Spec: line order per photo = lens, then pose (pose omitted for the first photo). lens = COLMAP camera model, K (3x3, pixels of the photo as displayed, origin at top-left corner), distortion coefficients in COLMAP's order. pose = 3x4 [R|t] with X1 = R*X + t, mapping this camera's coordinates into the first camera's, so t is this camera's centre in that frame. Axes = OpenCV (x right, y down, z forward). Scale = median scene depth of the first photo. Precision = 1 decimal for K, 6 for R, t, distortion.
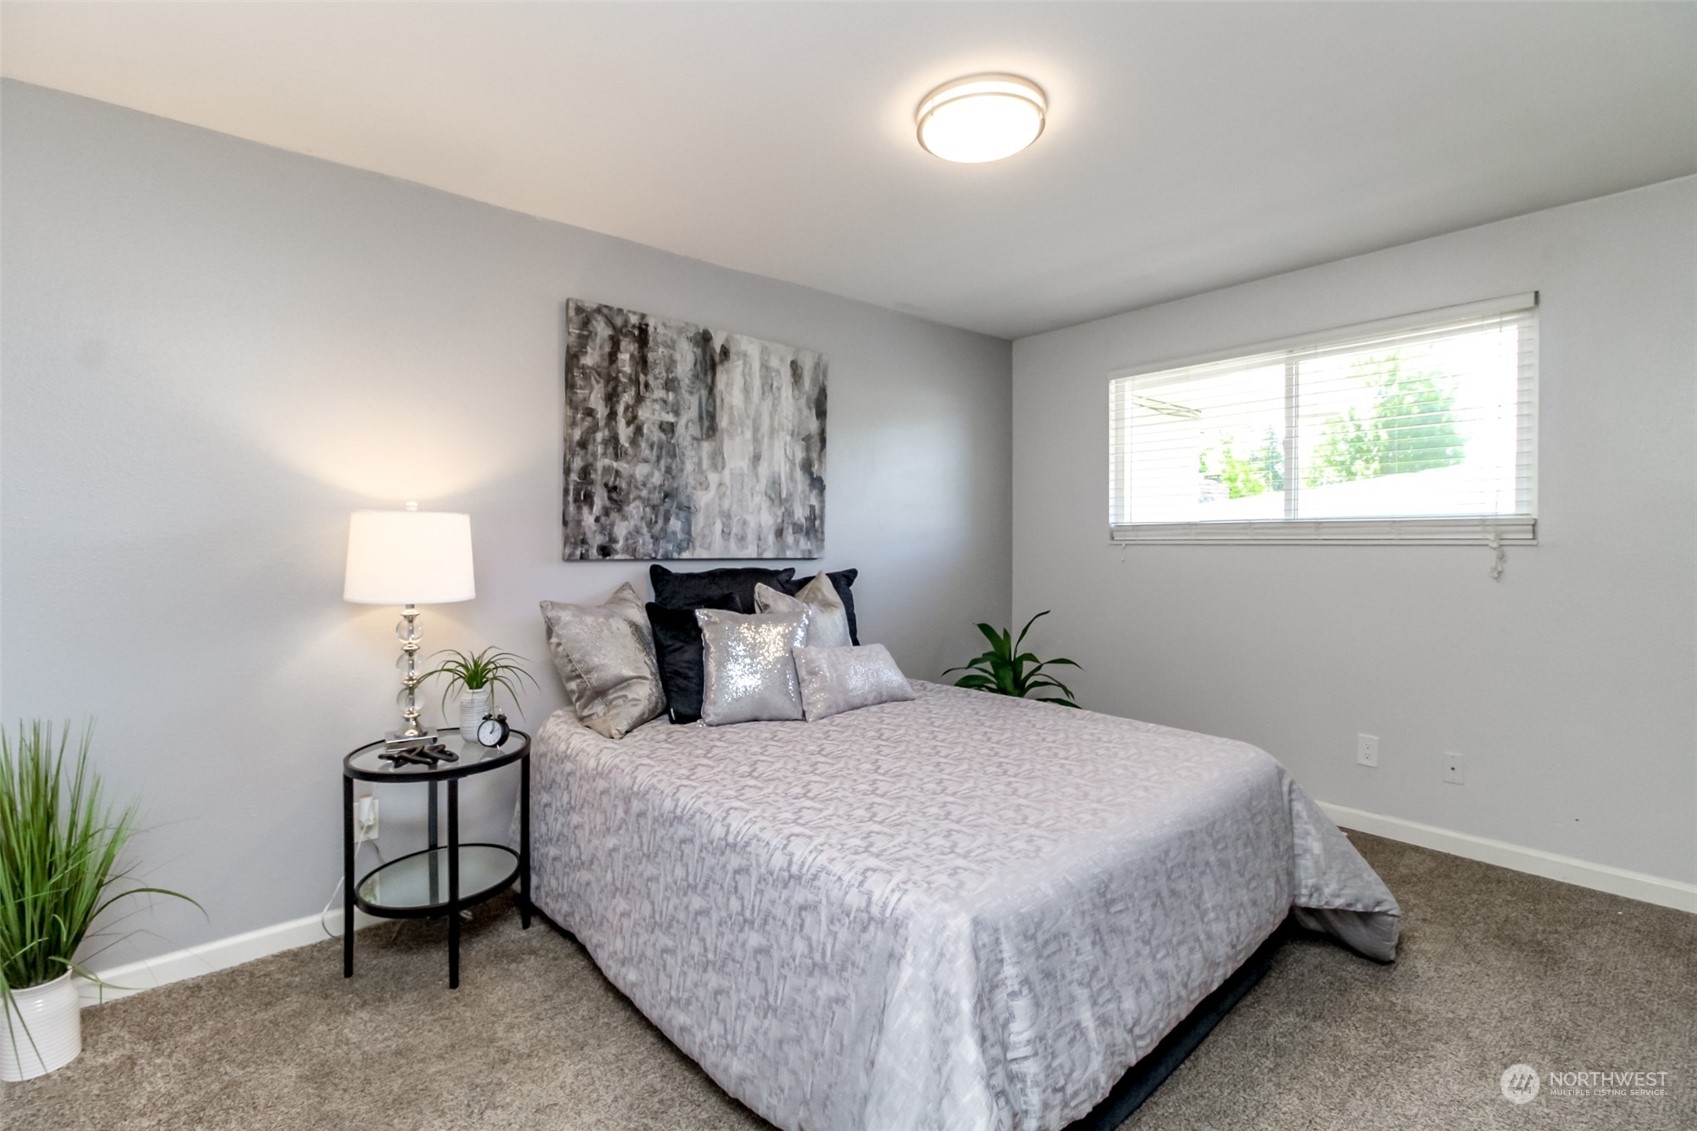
lens RADIAL K [[776.7, 0, 859.0], [0, 776.7, 549.1], [0, 0, 1]] dist [0.022687, -0.000024]
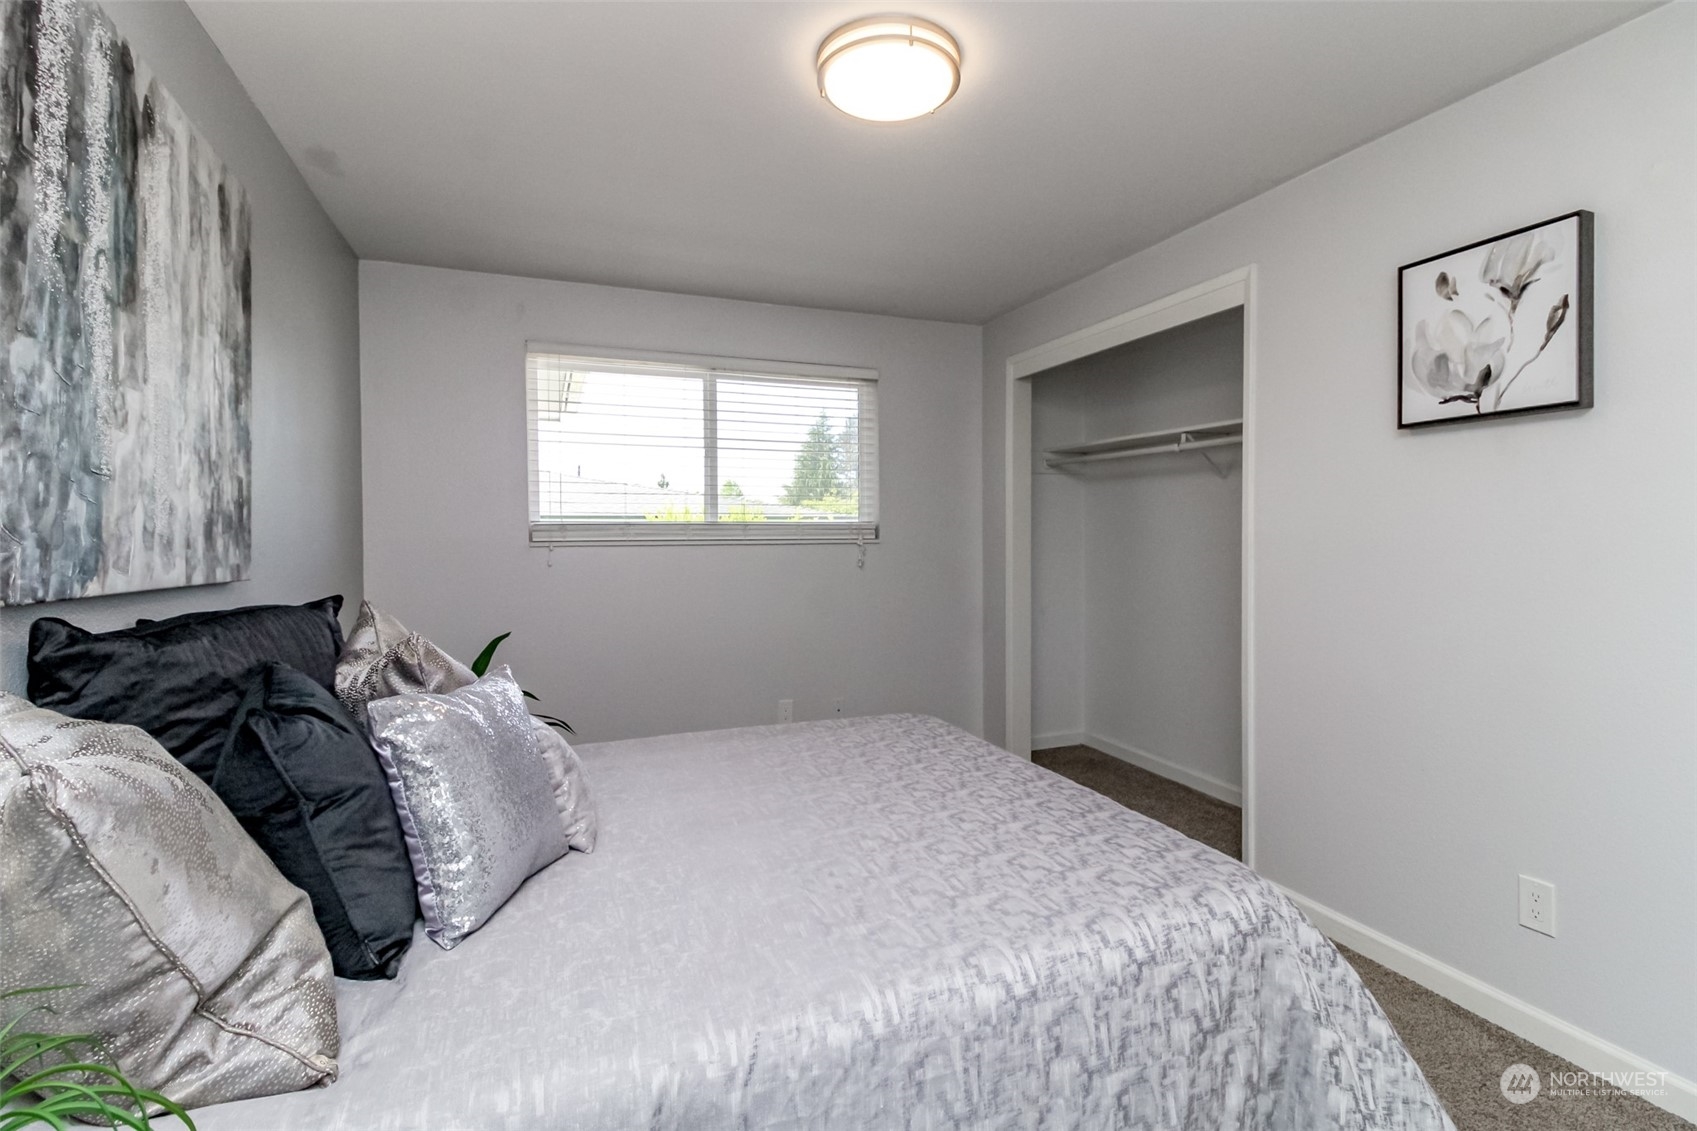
lens RADIAL K [[789.0, 0, 849.2], [0, 789.0, 531.3], [0, 0, 1]] dist [0.019935, -0.008980]
pose [[0.324485, 0.004270, 0.945881, -0.476853], [0.015743, 0.999827, -0.009914, -0.011015], [-0.945760, 0.018108, 0.324361, 0.503128]]
